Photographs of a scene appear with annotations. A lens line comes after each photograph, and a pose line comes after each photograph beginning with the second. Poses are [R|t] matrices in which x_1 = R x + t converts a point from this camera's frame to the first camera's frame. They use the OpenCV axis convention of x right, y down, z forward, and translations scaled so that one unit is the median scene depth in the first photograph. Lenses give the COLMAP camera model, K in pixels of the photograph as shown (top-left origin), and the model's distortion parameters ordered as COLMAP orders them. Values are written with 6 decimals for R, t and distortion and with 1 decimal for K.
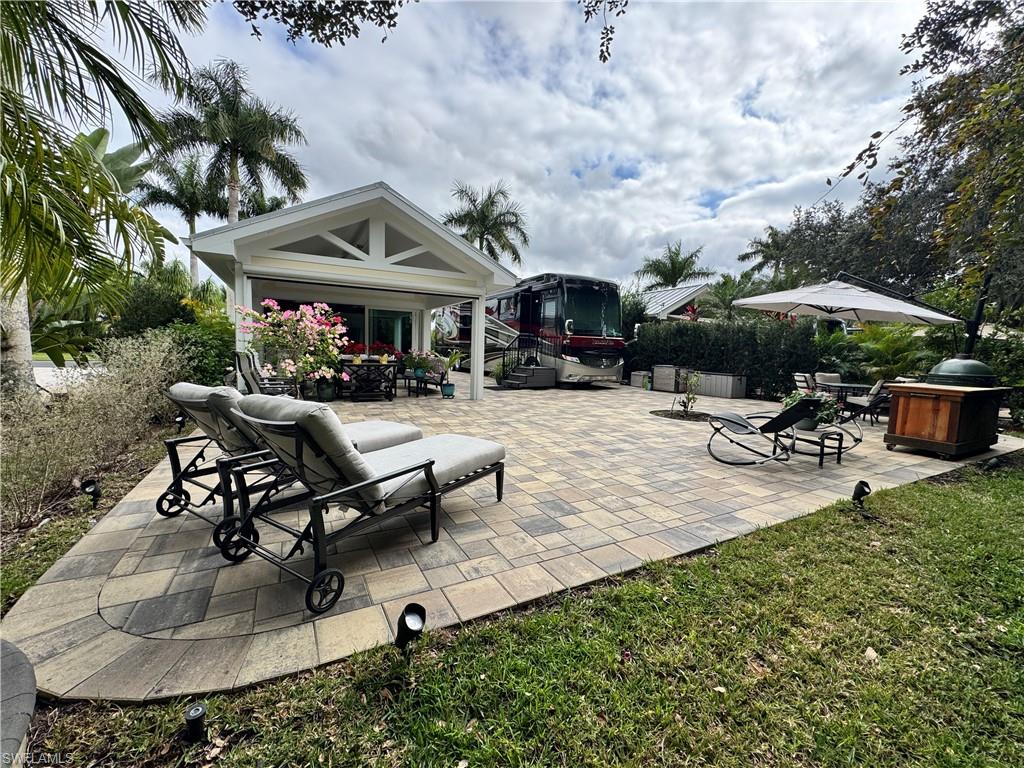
lens RADIAL K [[408.6, 0, 508.8], [0, 408.6, 384.2], [0, 0, 1]] dist [-0.003606, 0.000436]
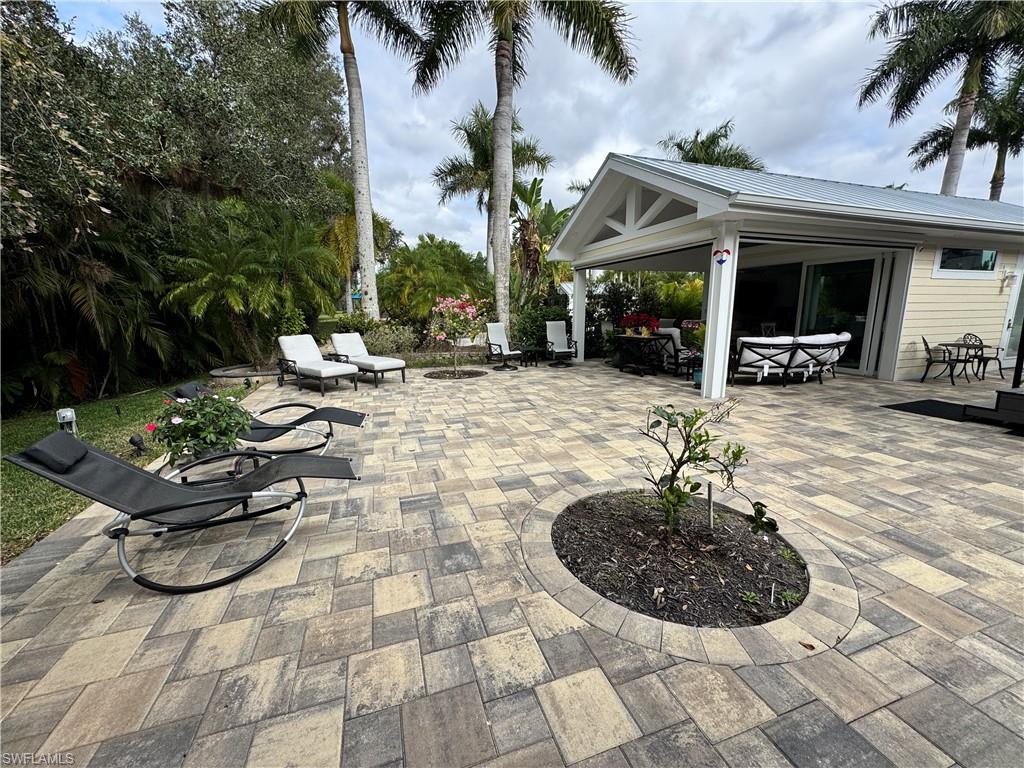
lens RADIAL K [[408.6, 0, 510.7], [0, 408.6, 383.2], [0, 0, 1]] dist [-0.003606, 0.000436]
pose [[-0.170828, 0.150911, -0.973675, 0.491980], [-0.078990, 0.982923, 0.166203, -0.054897], [0.982130, 0.105302, -0.155990, 0.609063]]
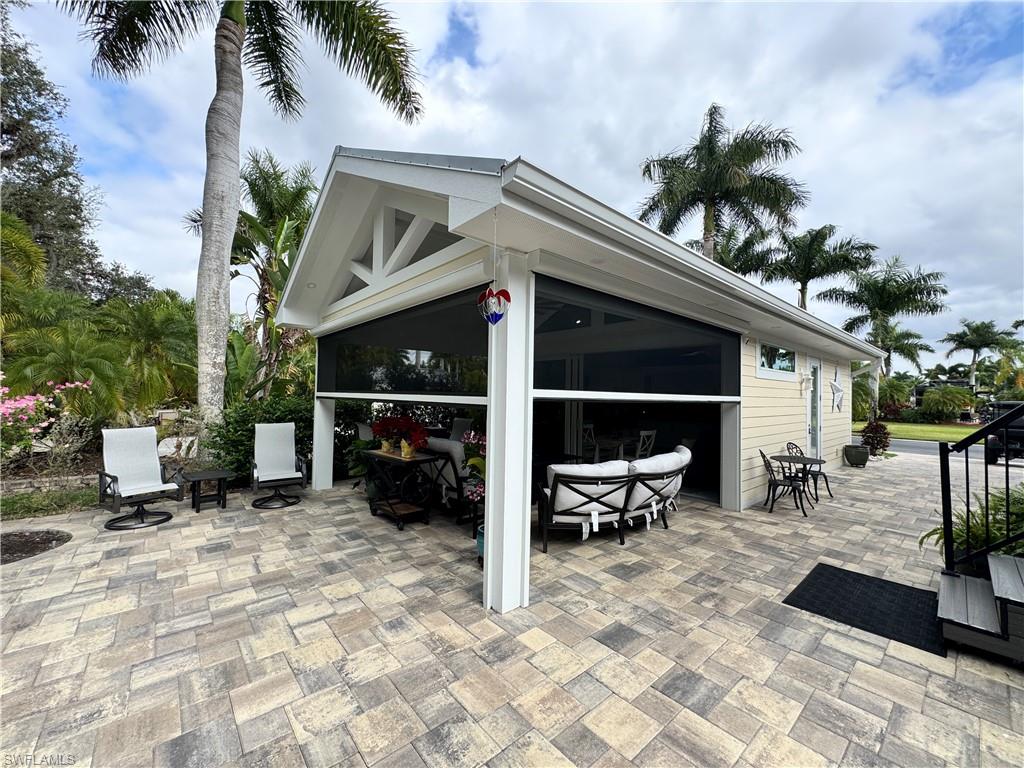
lens RADIAL K [[408.6, 0, 510.0], [0, 408.6, 384.8], [0, 0, 1]] dist [-0.003606, 0.000436]
pose [[0.216455, -0.048952, -0.975065, 0.186828], [-0.094577, 0.992993, -0.070847, -0.085580], [0.971701, 0.107554, 0.210309, 0.720297]]
